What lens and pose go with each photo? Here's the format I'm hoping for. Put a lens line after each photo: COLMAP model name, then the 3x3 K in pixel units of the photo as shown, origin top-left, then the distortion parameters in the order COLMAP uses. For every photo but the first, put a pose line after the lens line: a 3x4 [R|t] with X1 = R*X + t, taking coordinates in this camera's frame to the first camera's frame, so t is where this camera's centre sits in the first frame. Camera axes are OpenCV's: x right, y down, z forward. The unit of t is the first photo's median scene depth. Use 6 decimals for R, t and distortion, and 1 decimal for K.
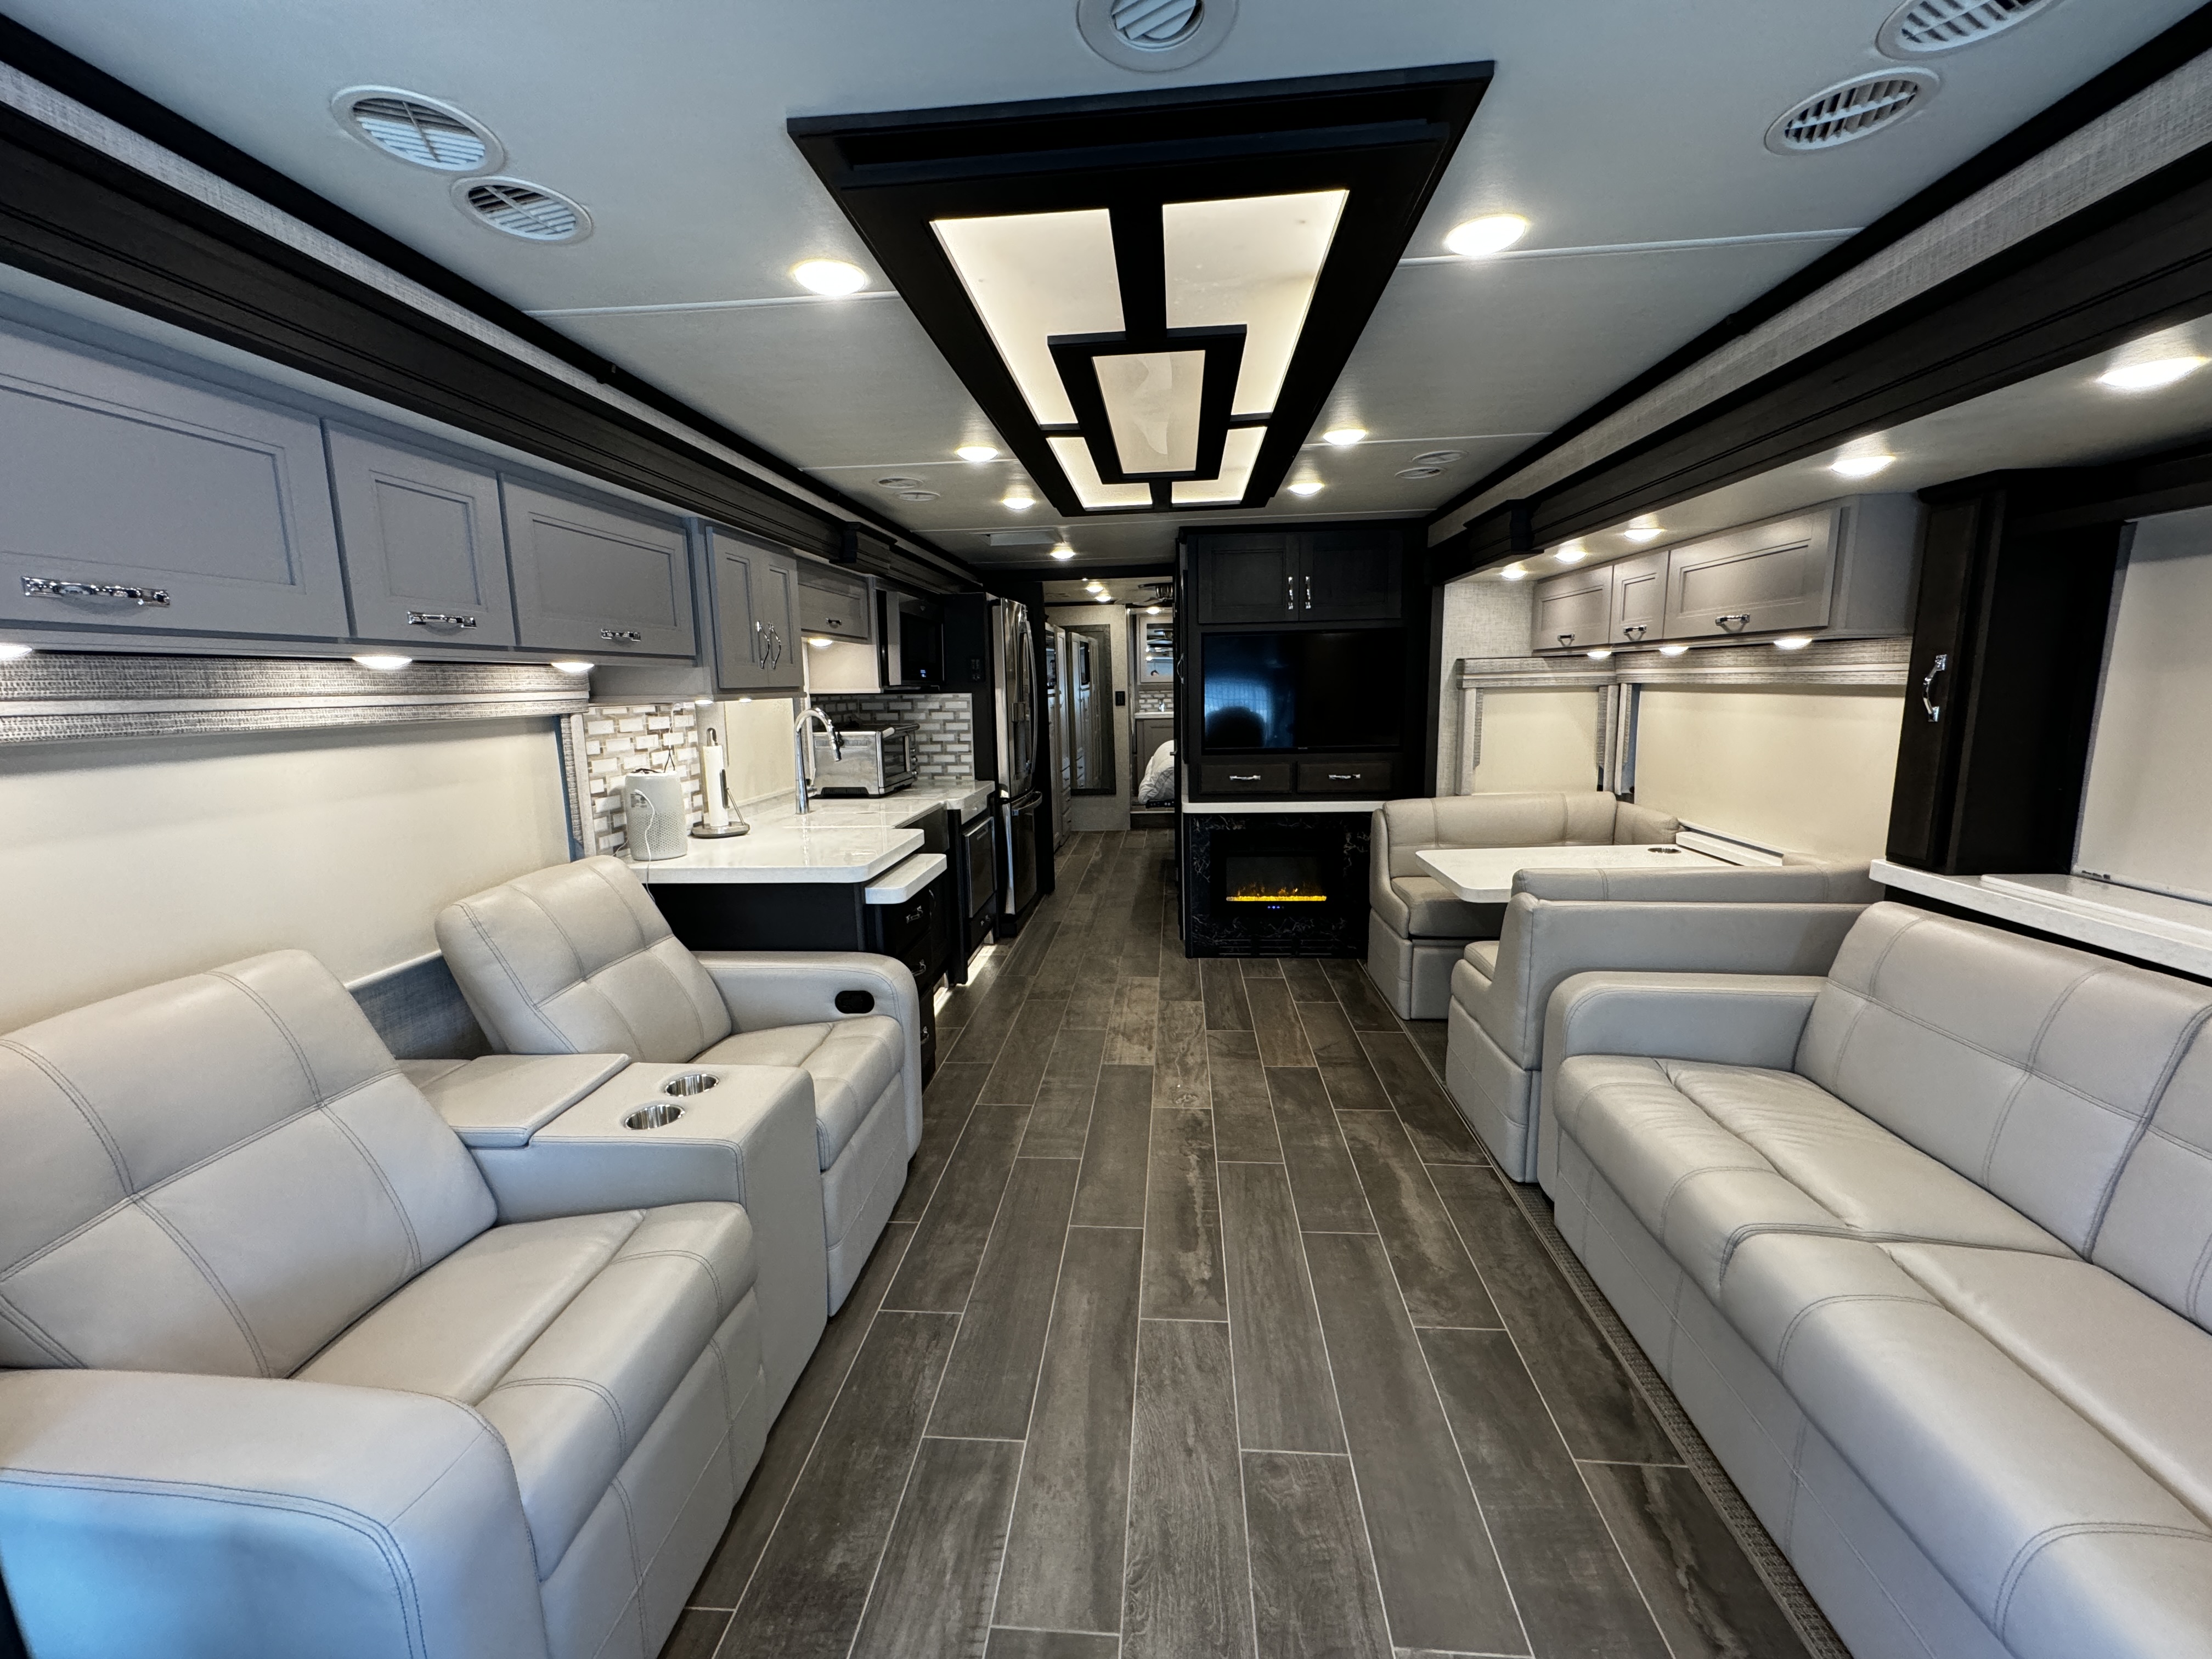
lens RADIAL K [[884.3, 0, 1105.4], [0, 884.3, 825.2], [0, 0, 1]] dist [-0.003748, 0.000695]
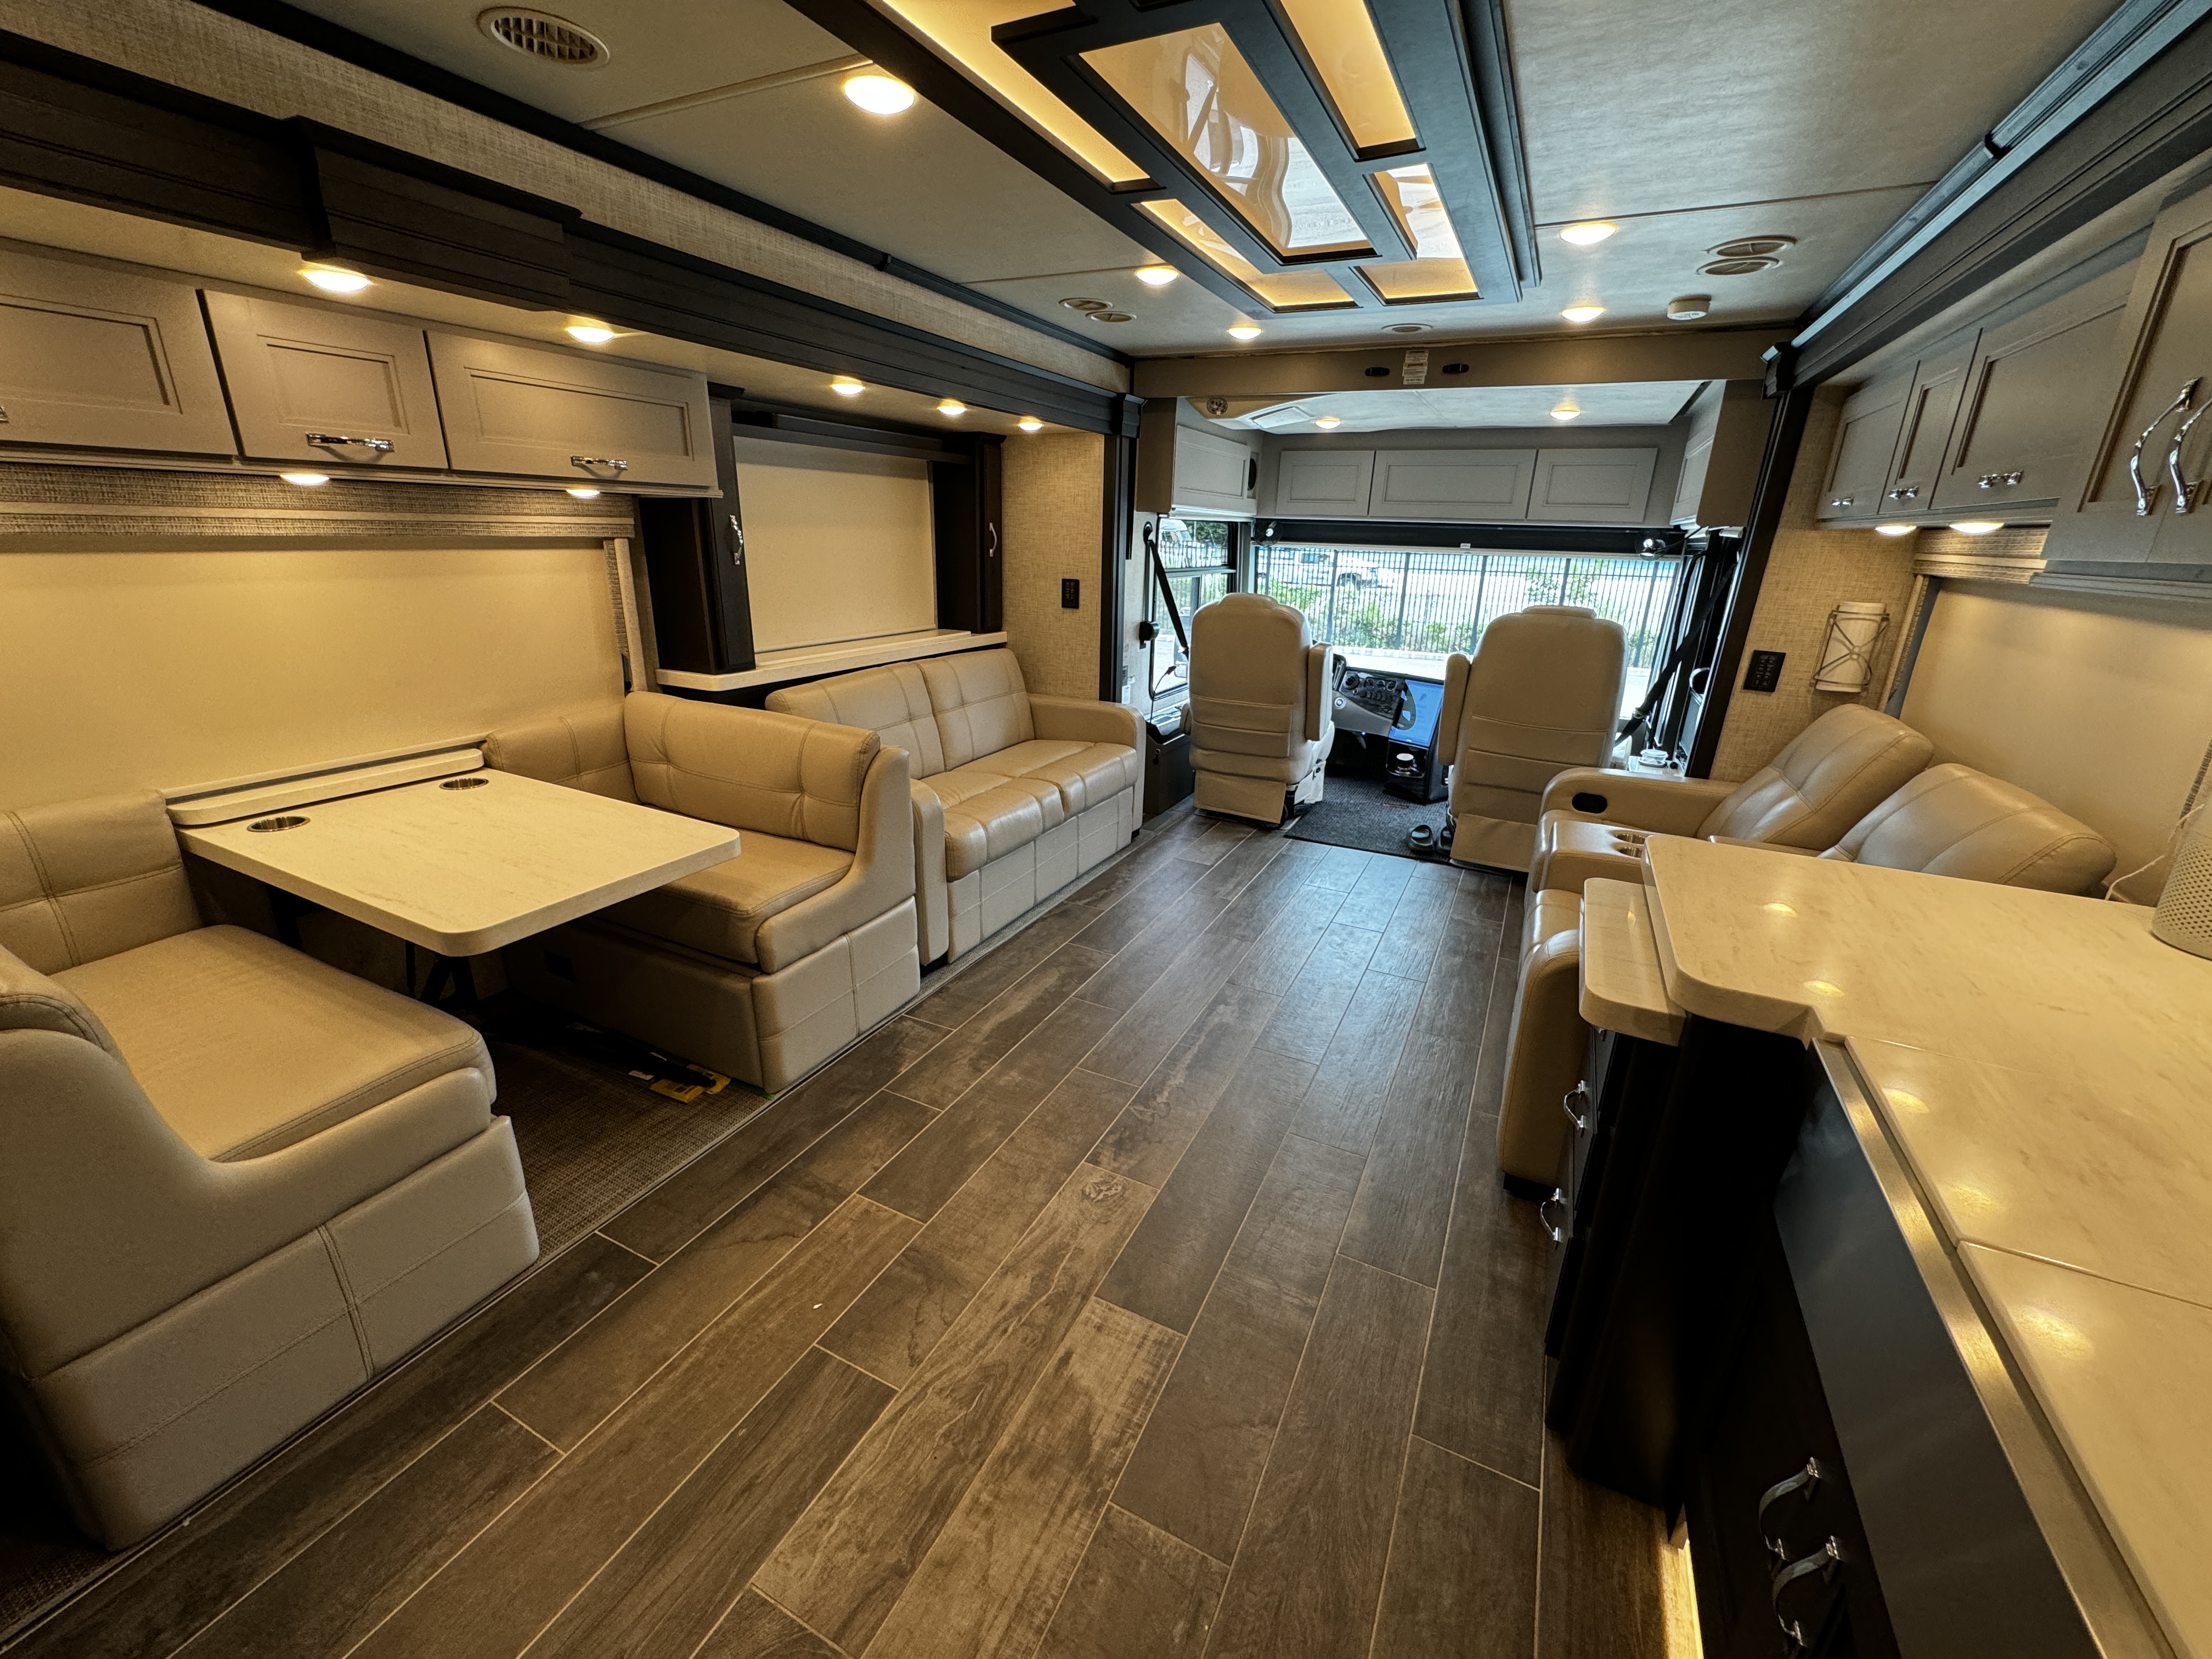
lens RADIAL K [[884.3, 0, 1105.6], [0, 884.3, 826.8], [0, 0, 1]] dist [-0.003748, 0.000695]
pose [[-0.926188, -0.123614, 0.356224, -0.124079], [0.053043, 0.892627, 0.447664, -0.252966], [-0.373313, 0.433516, -0.820183, 1.558094]]
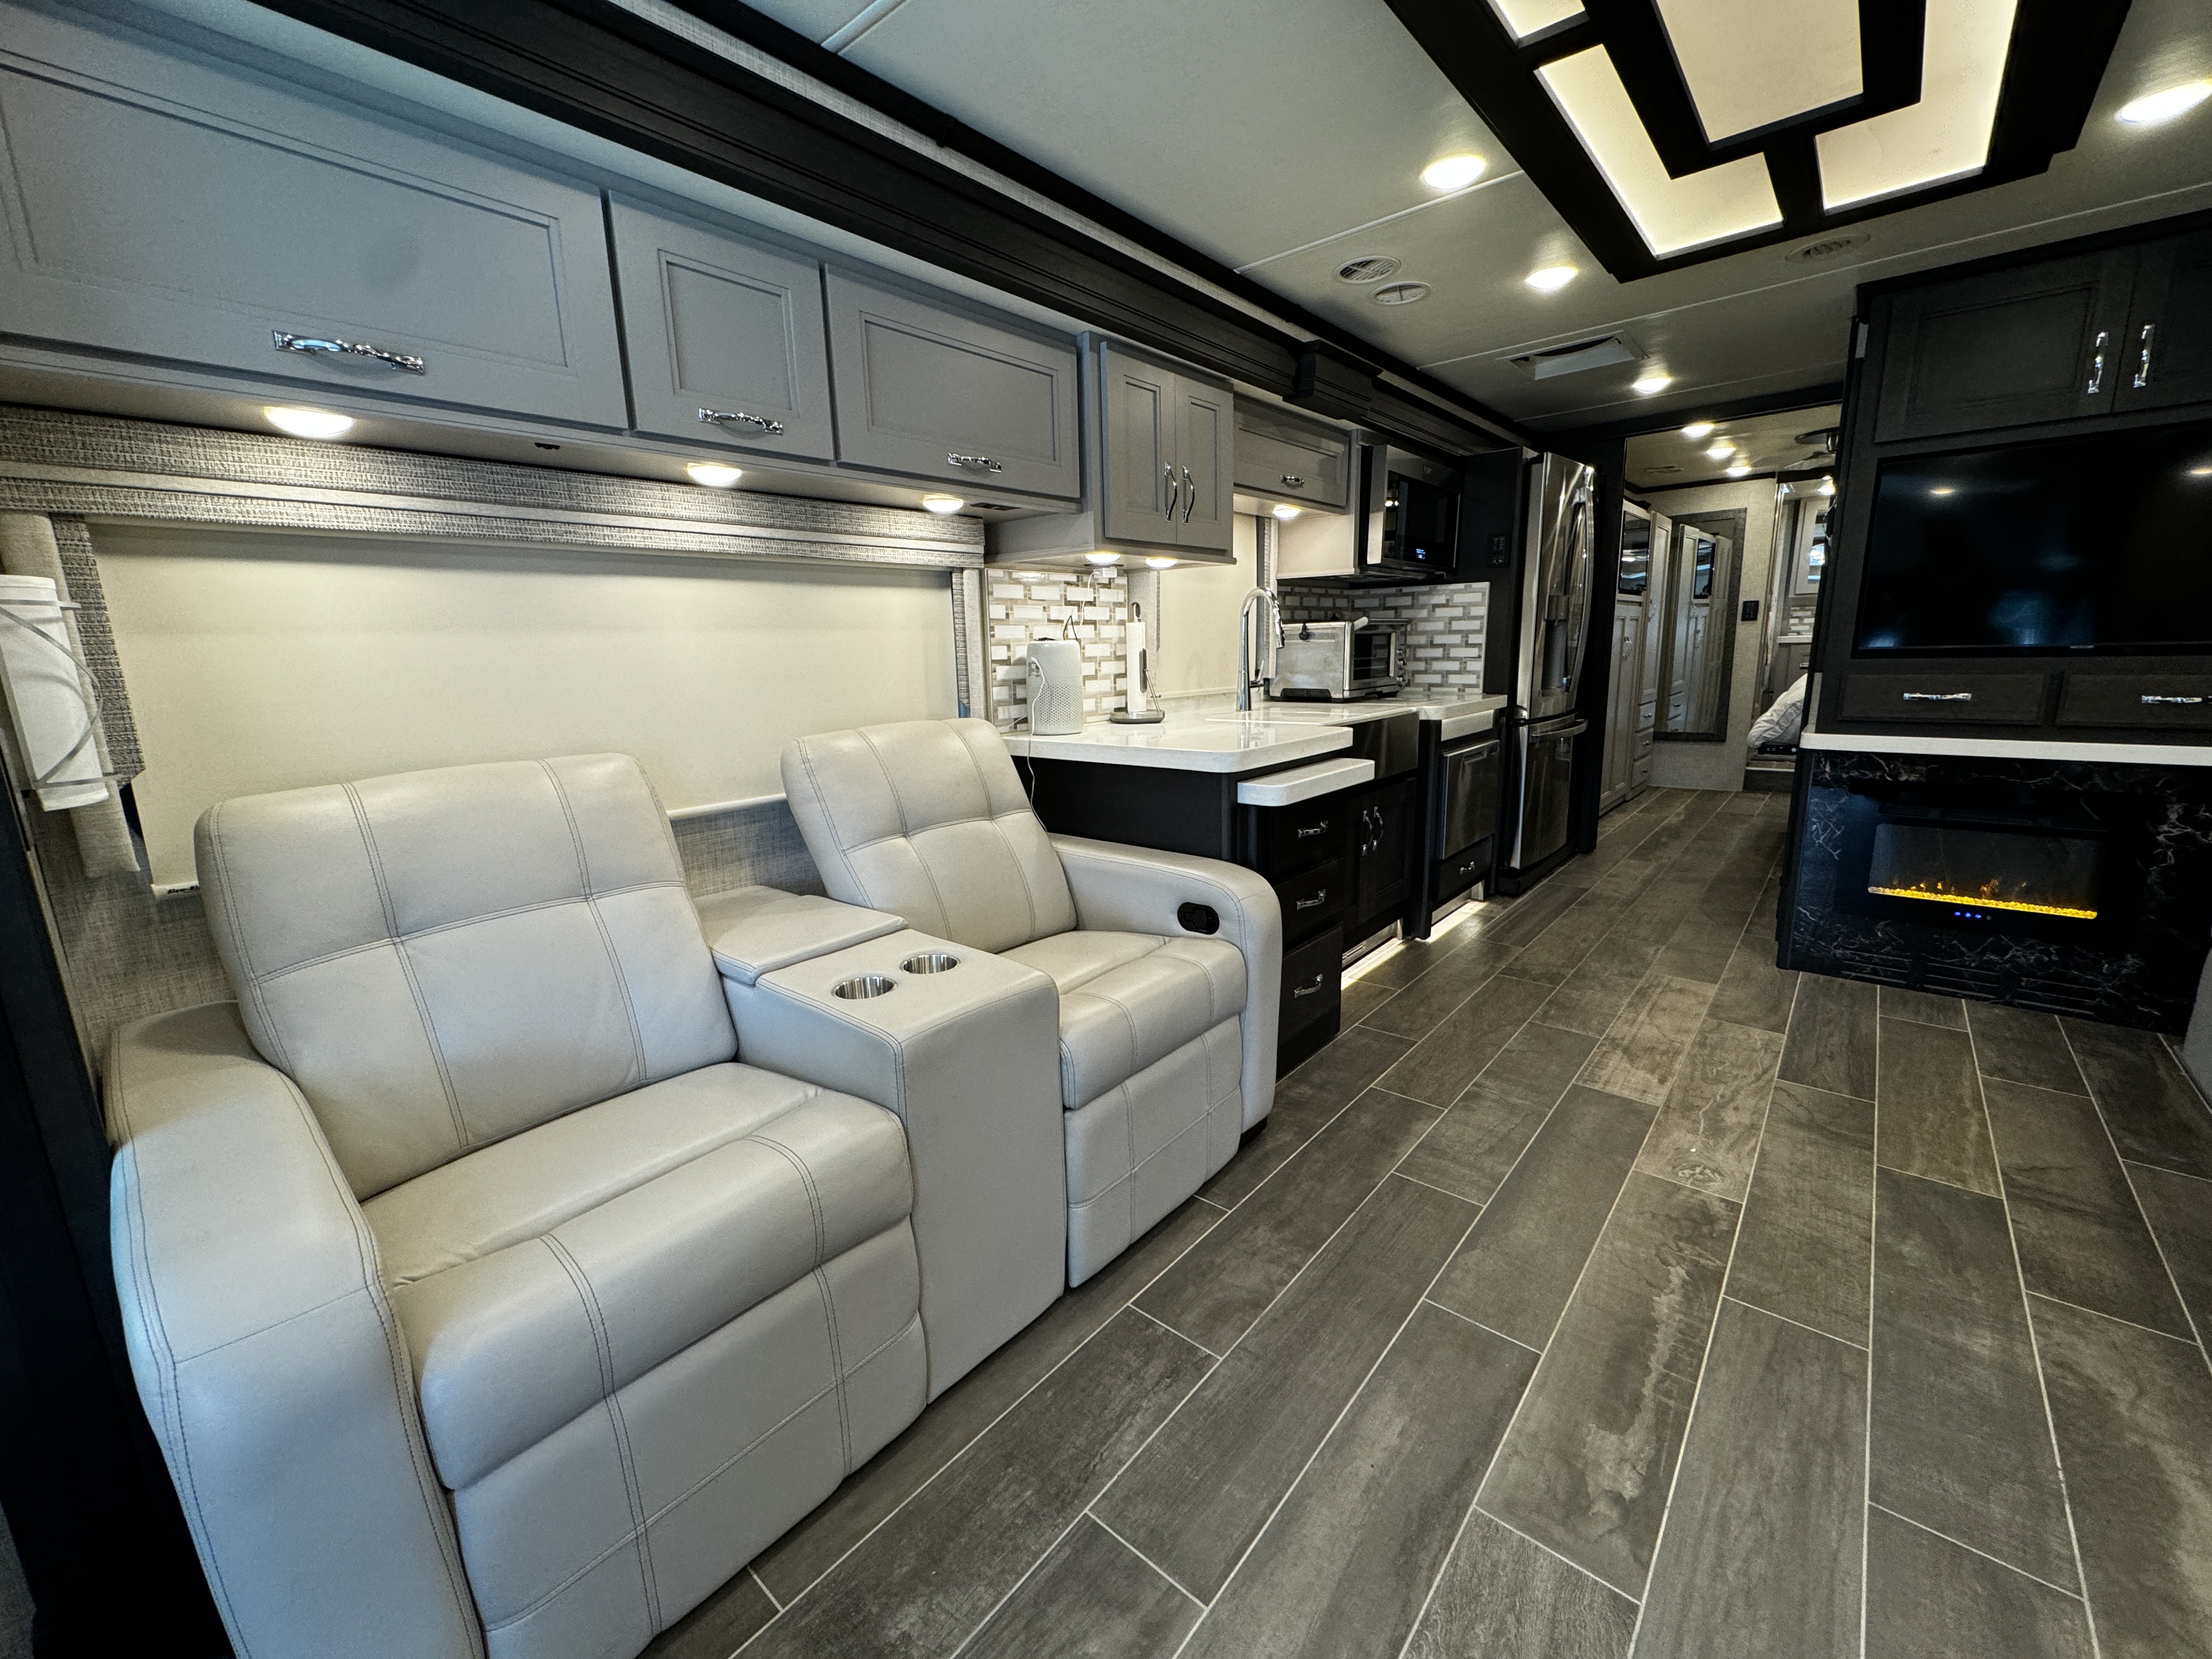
lens RADIAL K [[884.3, 0, 1104.2], [0, 884.3, 825.0], [0, 0, 1]] dist [-0.003748, 0.000695]
pose [[0.805480, 0.116317, -0.581096, 0.094091], [-0.083451, 0.993041, 0.083100, 0.050121], [0.586718, -0.018442, 0.809582, 0.269286]]
